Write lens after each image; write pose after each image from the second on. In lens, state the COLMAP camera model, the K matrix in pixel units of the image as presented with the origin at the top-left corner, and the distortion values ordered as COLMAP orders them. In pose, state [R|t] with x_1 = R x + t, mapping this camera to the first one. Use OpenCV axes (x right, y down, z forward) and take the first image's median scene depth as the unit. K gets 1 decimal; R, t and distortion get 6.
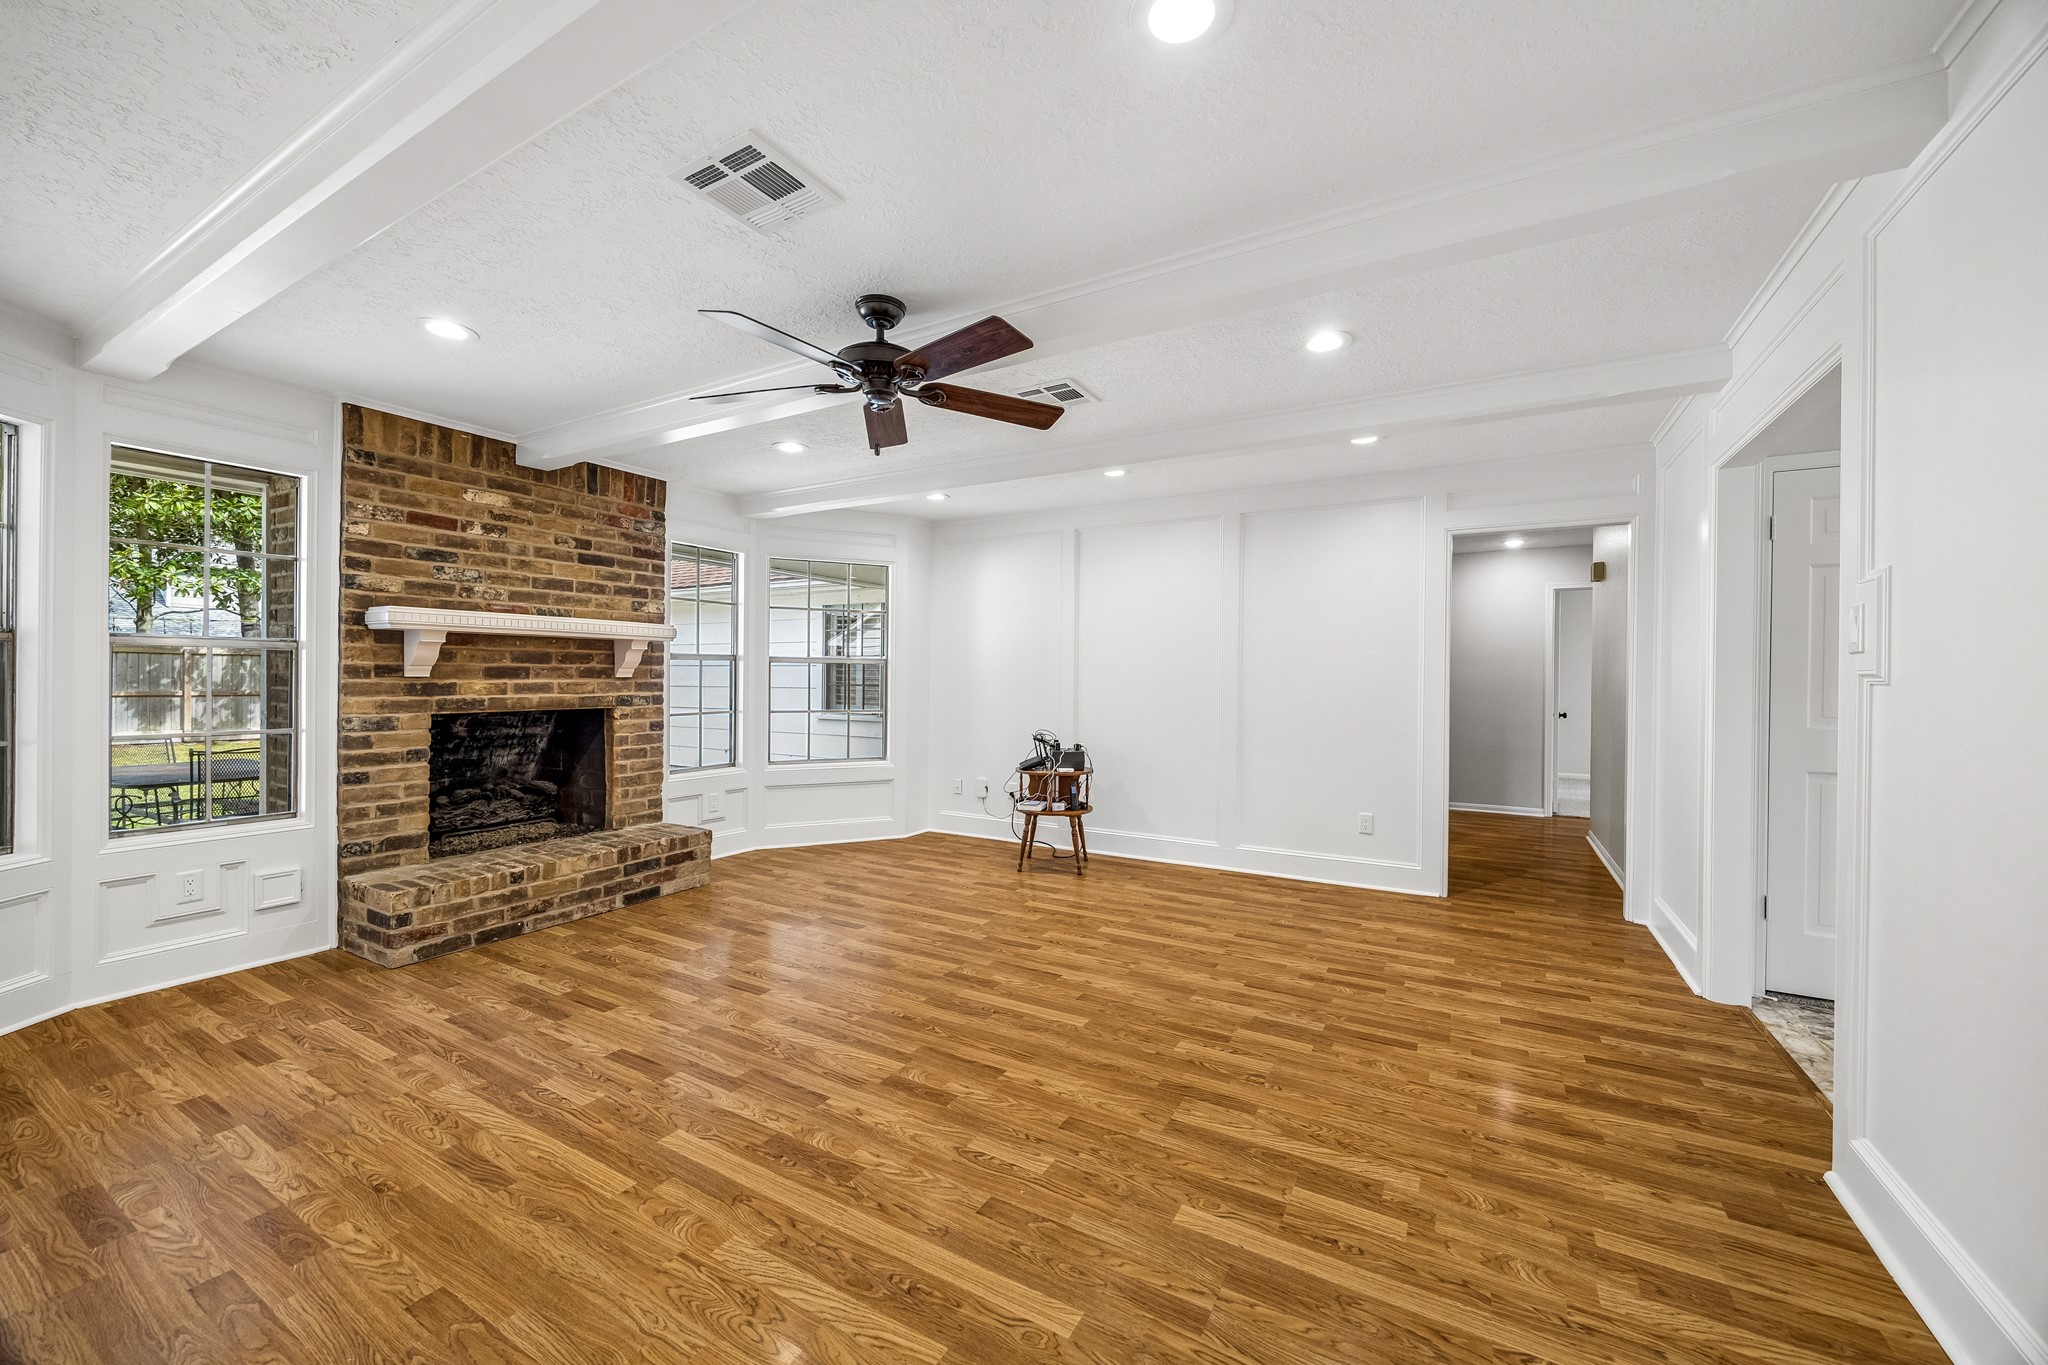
lens RADIAL K [[780.3, 0, 1020.4], [0, 780.3, 678.5], [0, 0, 1]] dist [0.006152, -0.000552]
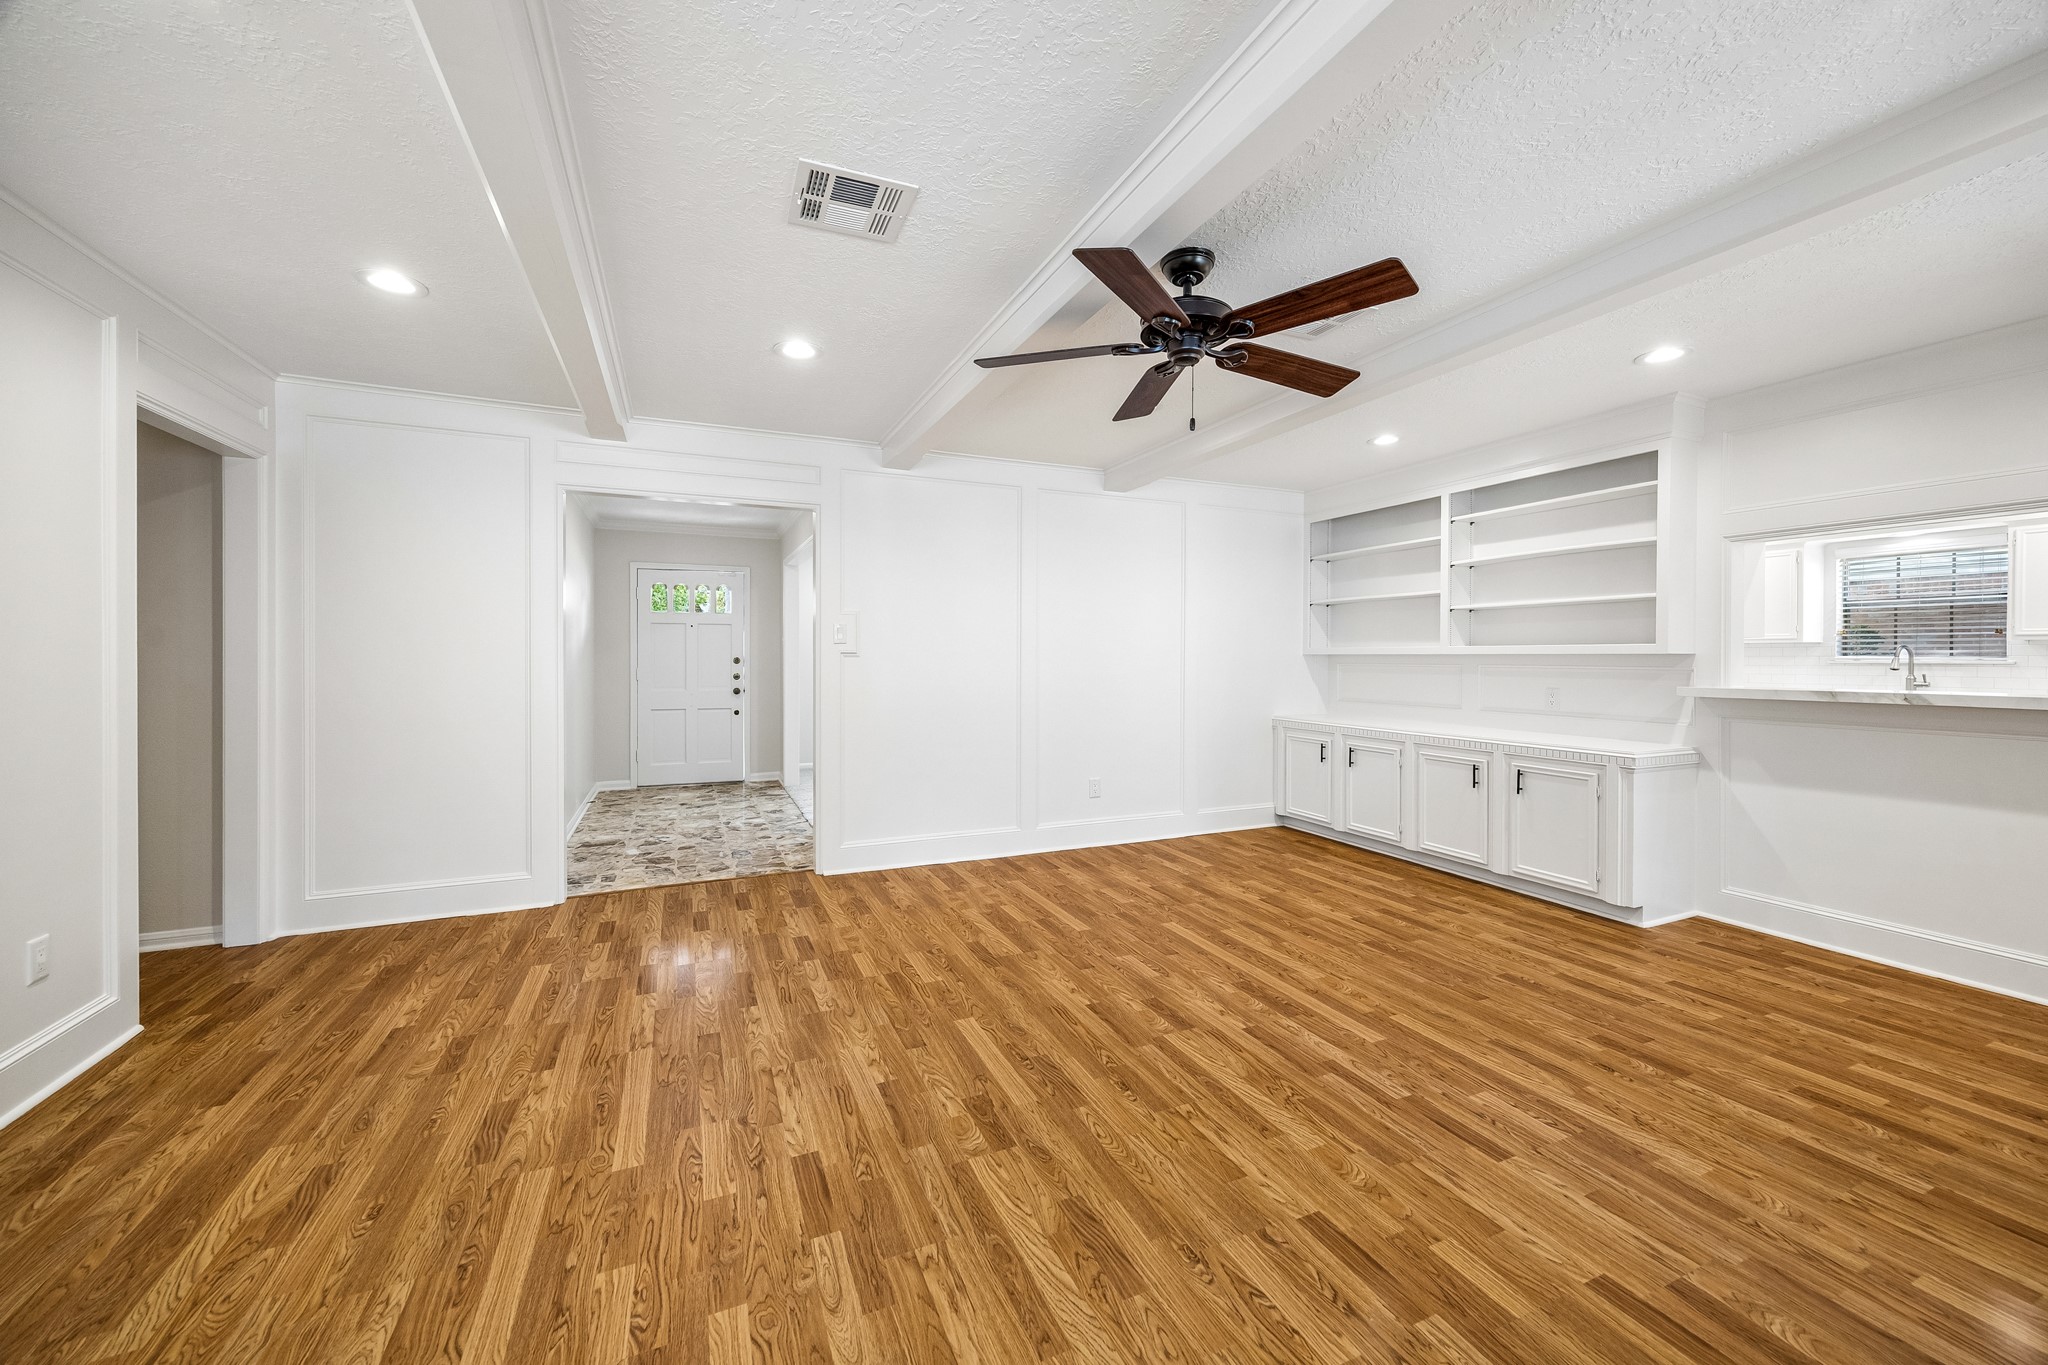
lens RADIAL K [[780.3, 0, 1031.0], [0, 780.3, 661.8], [0, 0, 1]] dist [0.006152, -0.000552]
pose [[-0.810548, -0.012008, 0.585549, -0.424822], [-0.006700, 0.999914, 0.011231, -0.005795], [-0.585634, 0.005180, -0.810559, 1.363876]]
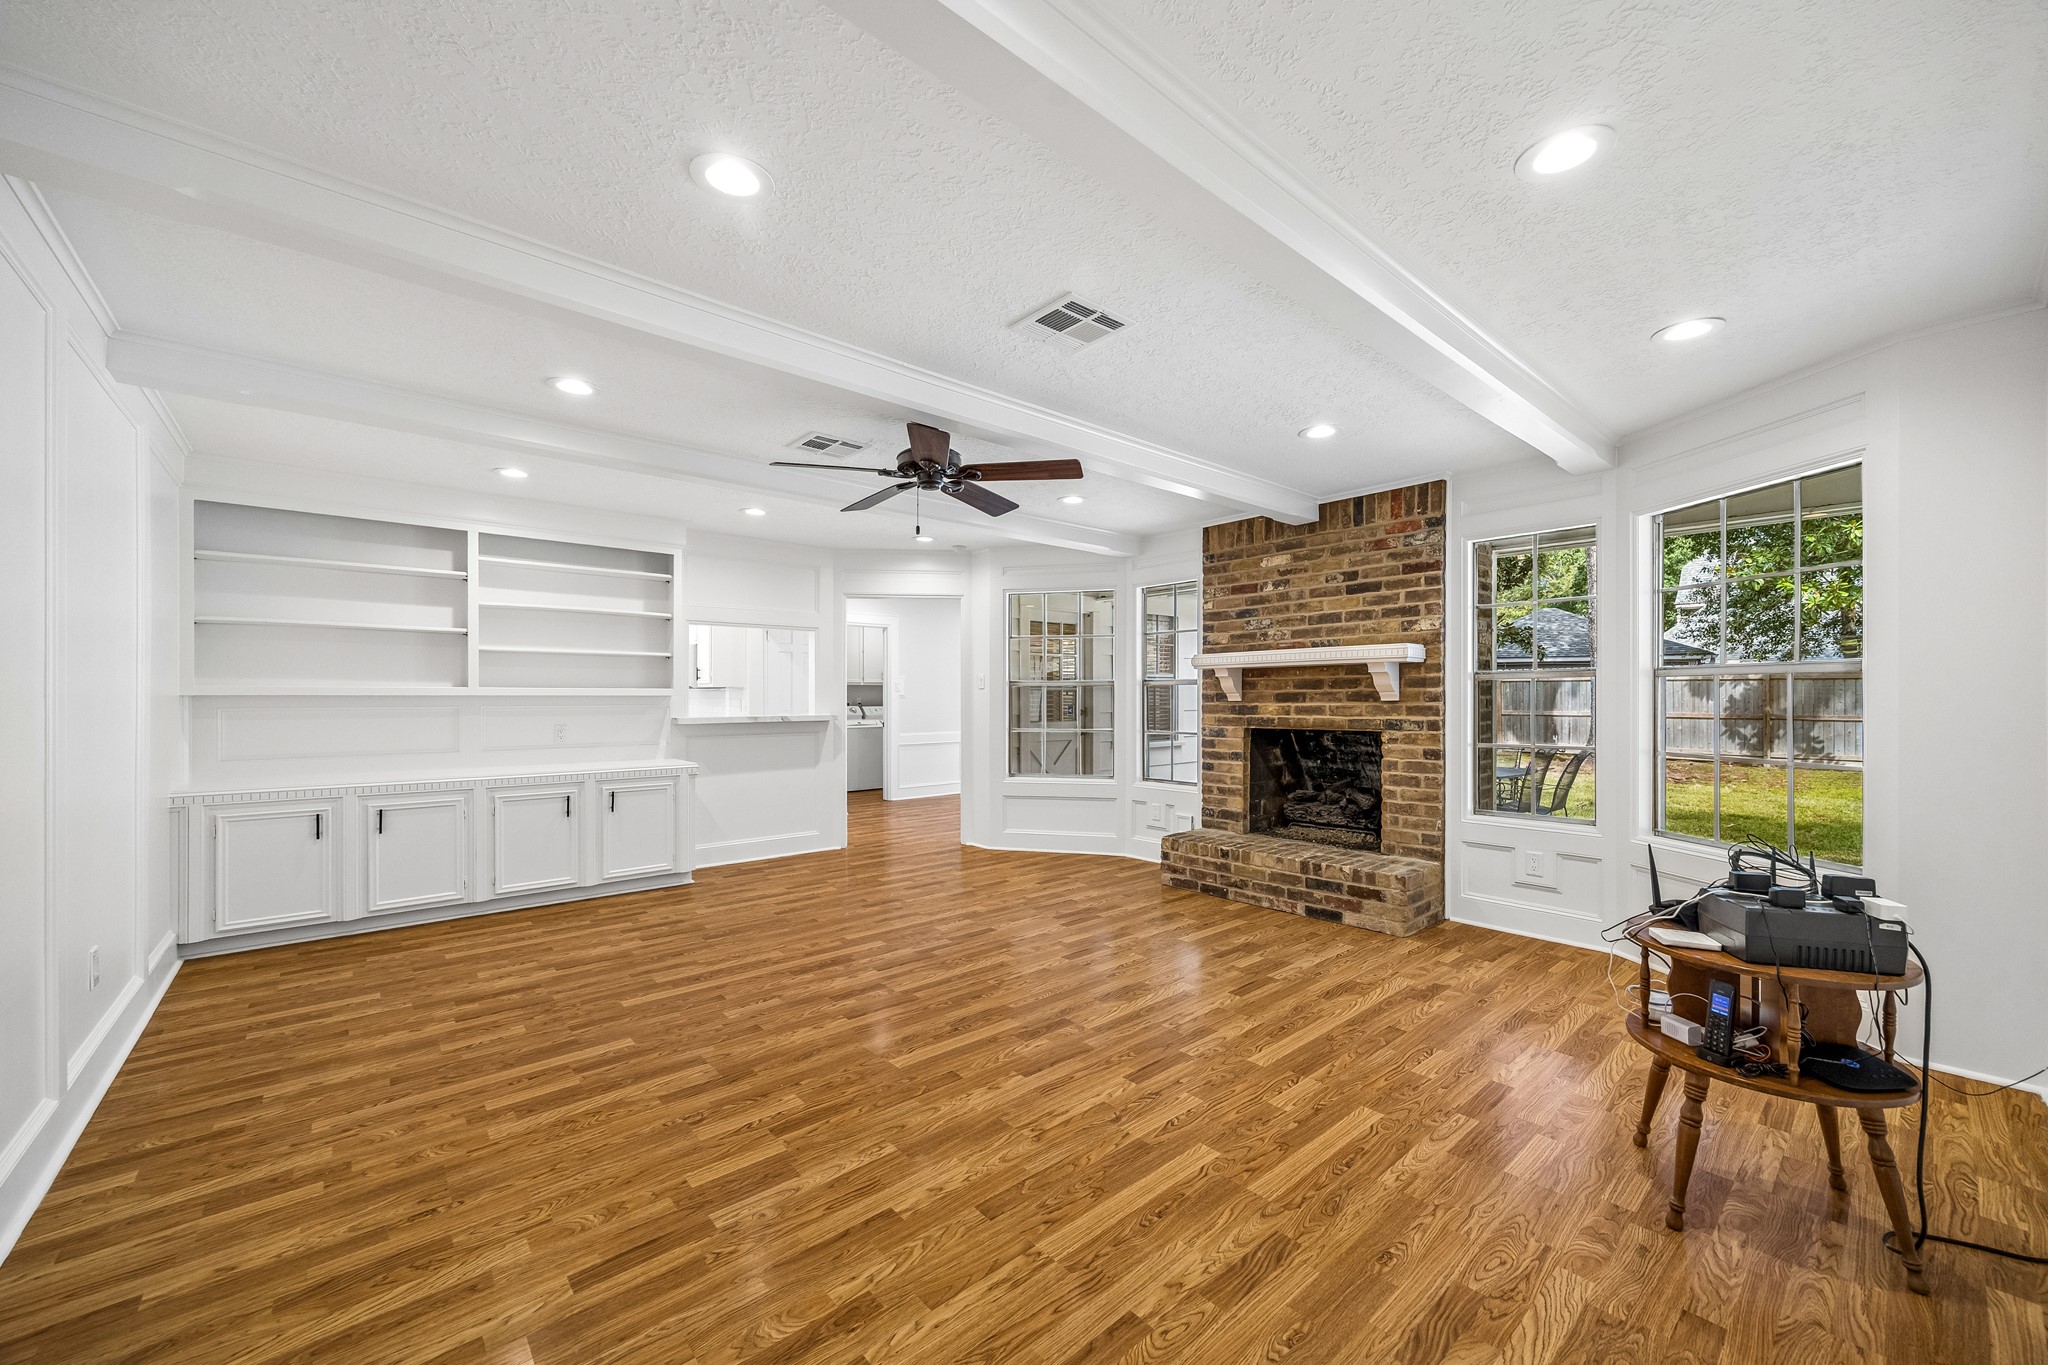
lens RADIAL K [[780.3, 0, 1026.6], [0, 780.3, 699.4], [0, 0, 1]] dist [0.006152, -0.000552]
pose [[-0.317520, -0.006084, -0.948232, 0.736155], [-0.001595, 0.999981, -0.005882, 0.004117], [0.948250, -0.000355, -0.317524, 1.149055]]
